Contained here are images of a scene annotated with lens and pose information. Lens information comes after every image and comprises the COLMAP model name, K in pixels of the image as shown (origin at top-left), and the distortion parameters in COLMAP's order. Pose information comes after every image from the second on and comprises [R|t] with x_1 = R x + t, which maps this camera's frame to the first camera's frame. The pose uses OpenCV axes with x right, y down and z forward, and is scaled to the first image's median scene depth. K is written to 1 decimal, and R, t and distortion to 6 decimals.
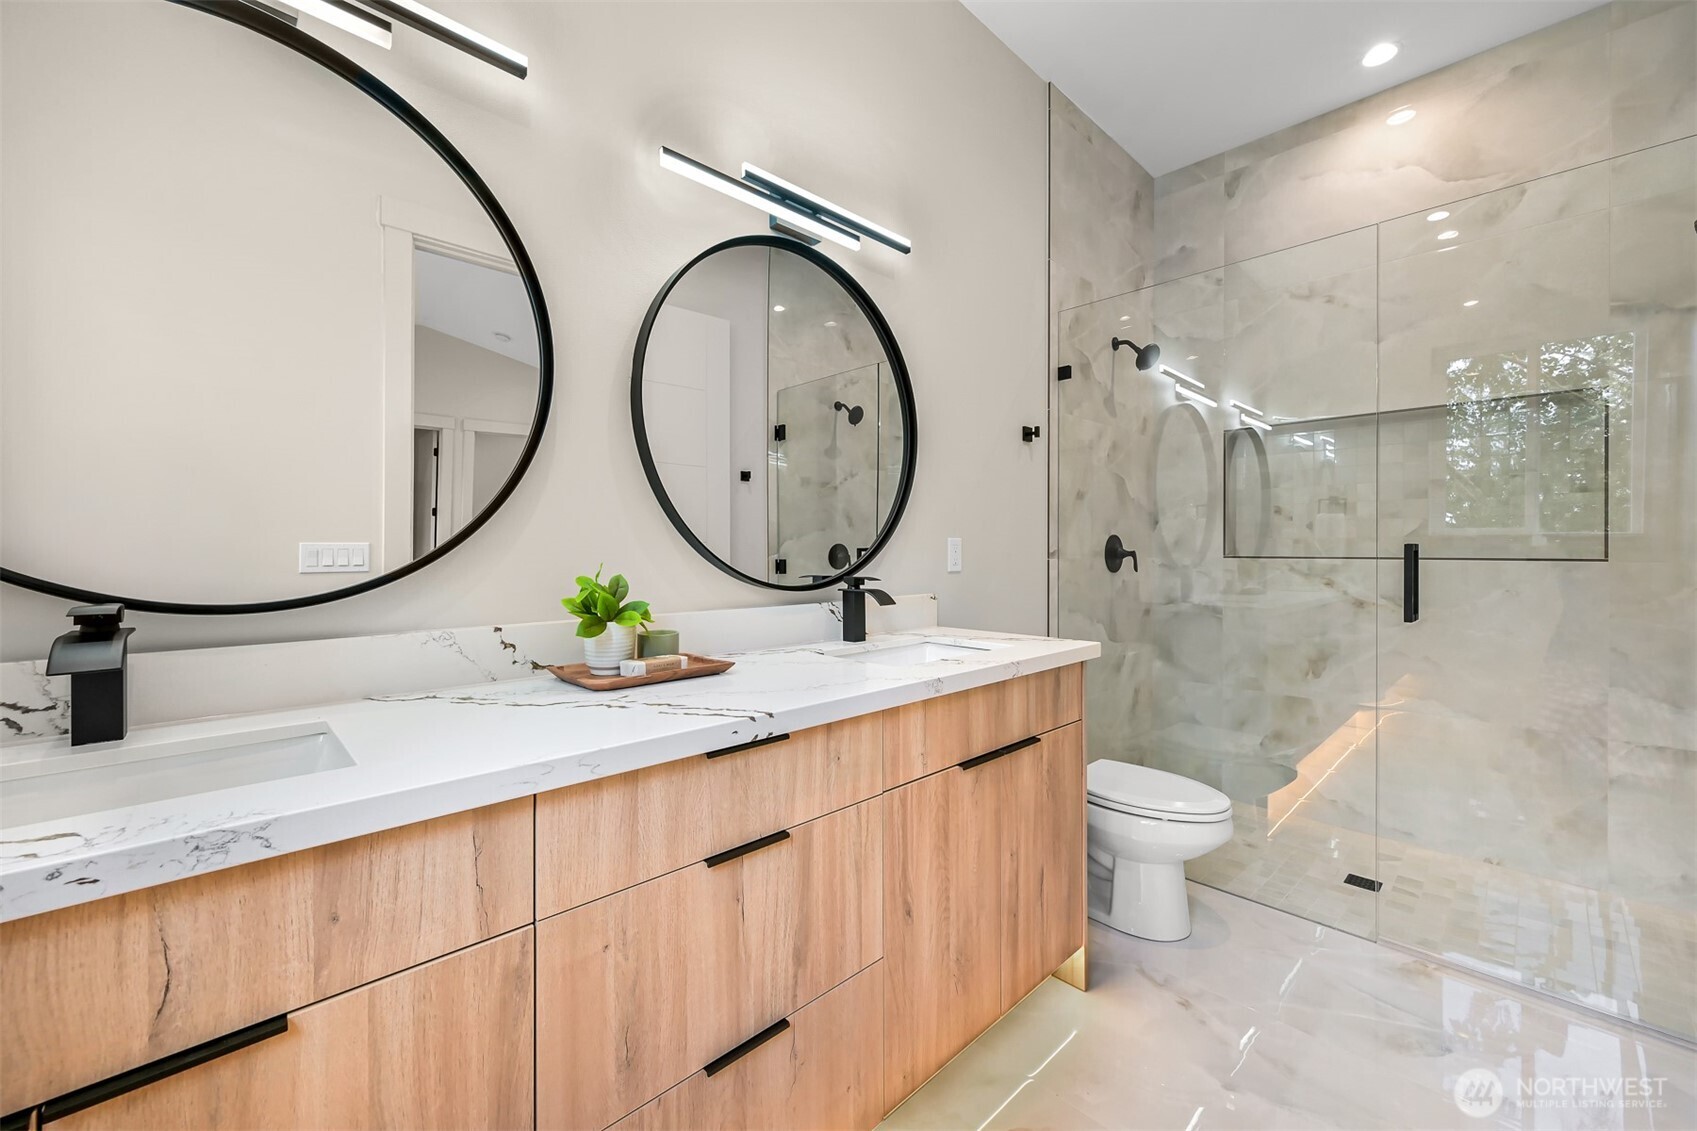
lens RADIAL K [[681.4, 0, 848.7], [0, 681.4, 539.5], [0, 0, 1]] dist [-0.000583, 0.000246]
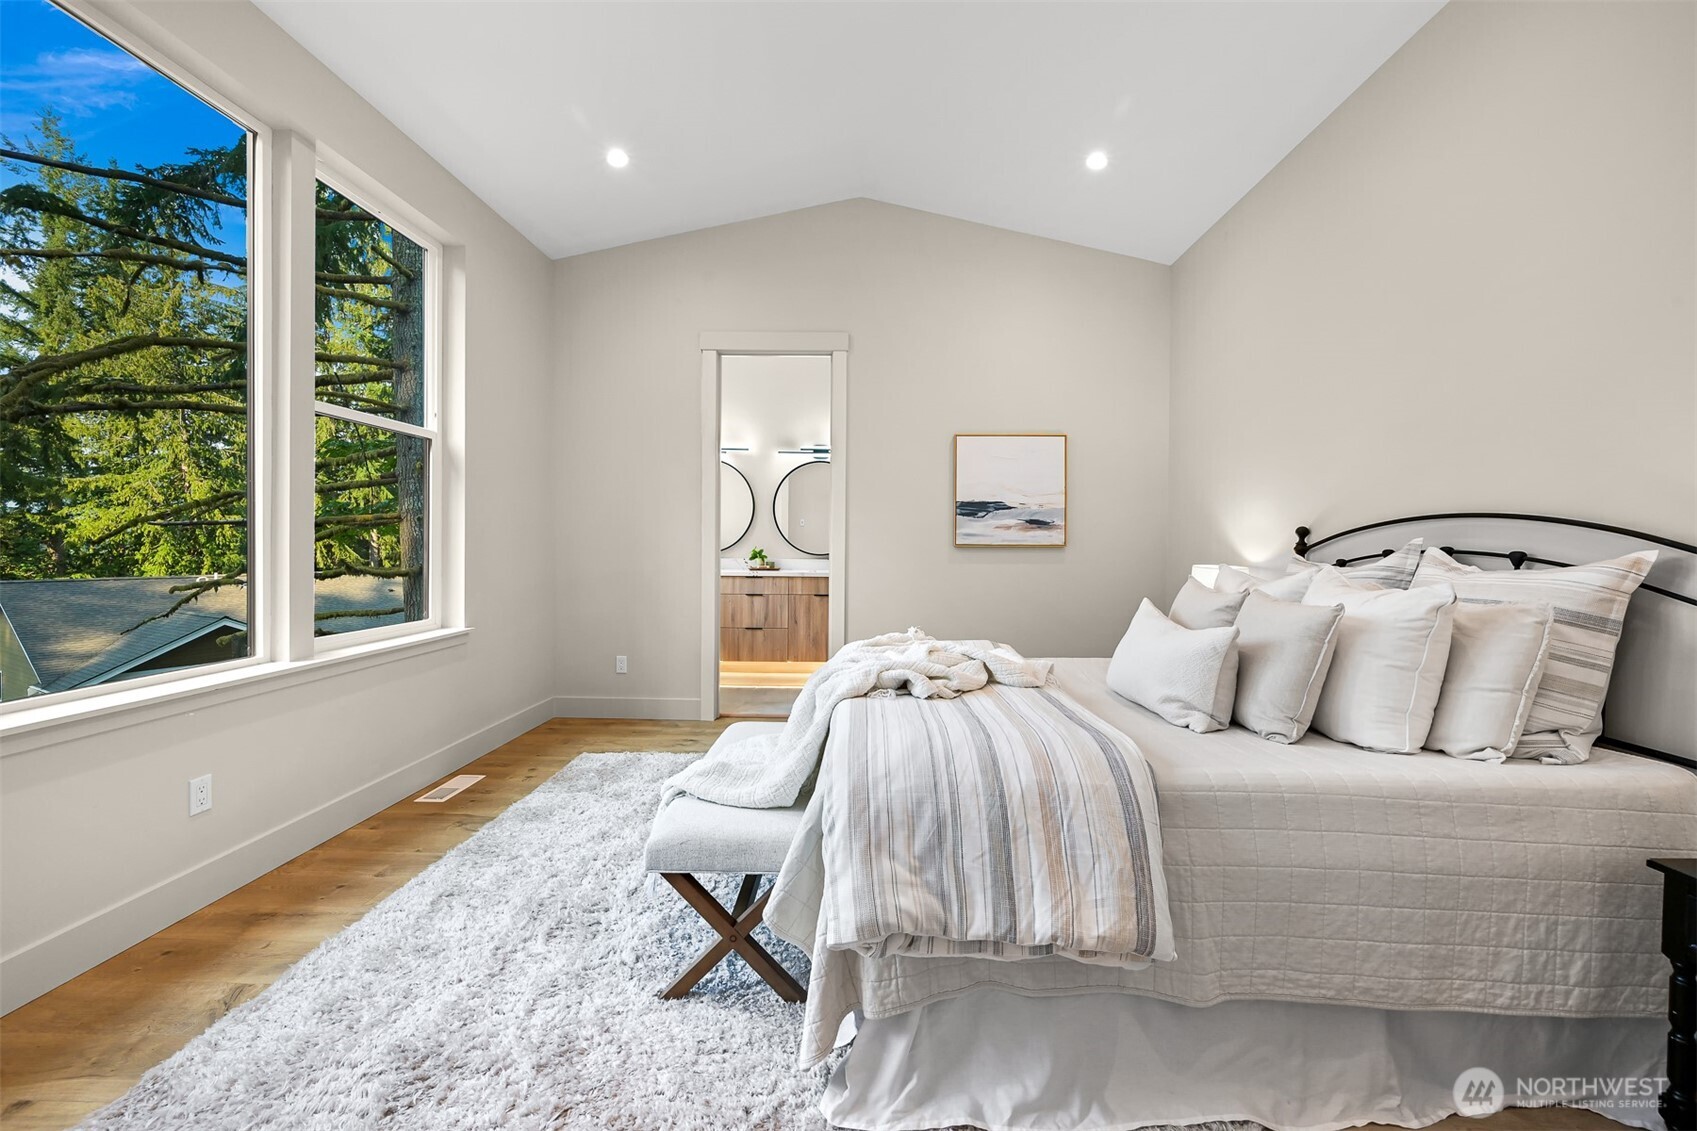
lens RADIAL K [[681.4, 0, 848.7], [0, 681.4, 539.5], [0, 0, 1]] dist [-0.000583, 0.000246]
pose [[0.687050, -0.003158, -0.726604, 3.502727], [-0.006554, 0.999923, -0.010544, 0.030058], [0.726581, 0.012007, 0.686976, -1.831180]]
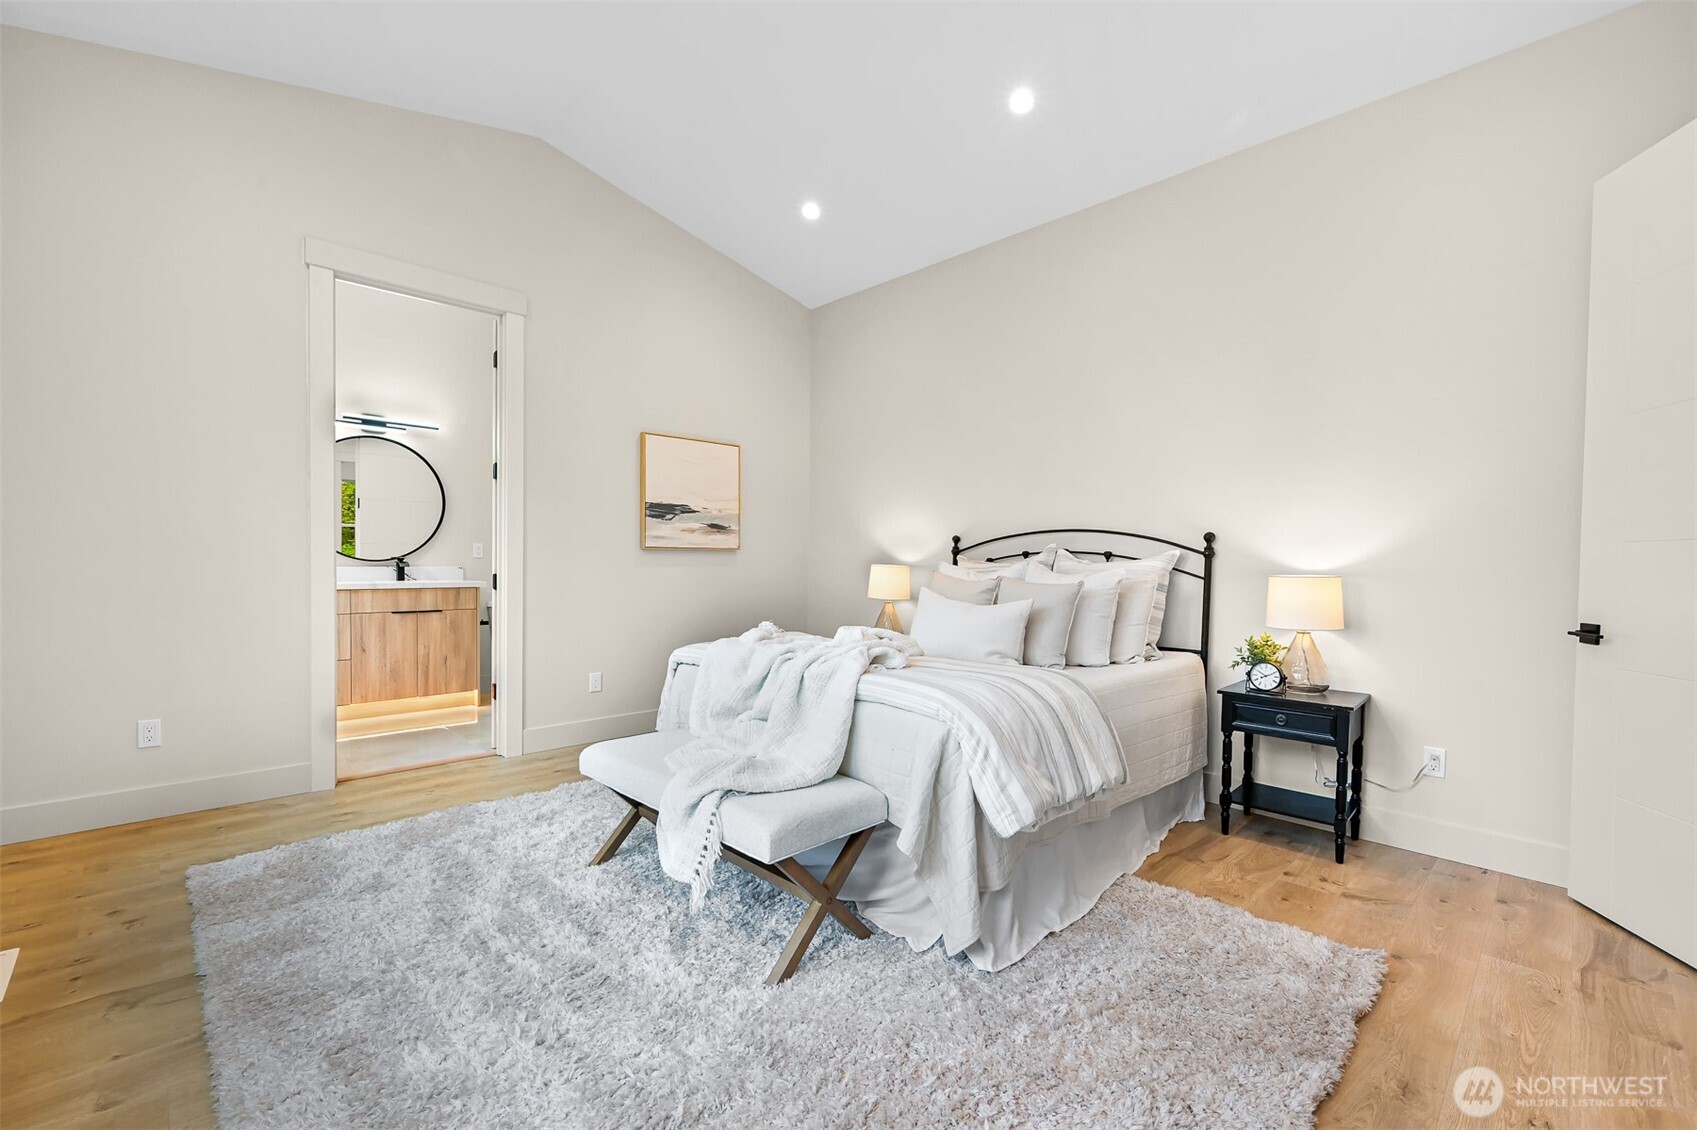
lens RADIAL K [[747.0, 0, 848.5], [0, 747.0, 565.0], [0, 0, 1]] dist [0.001940, 0.000164]
pose [[0.999969, 0.006717, 0.004072, 2.397104], [-0.006734, 0.999969, 0.004087, 0.078680], [-0.004045, -0.004114, 0.999983, -2.659535]]
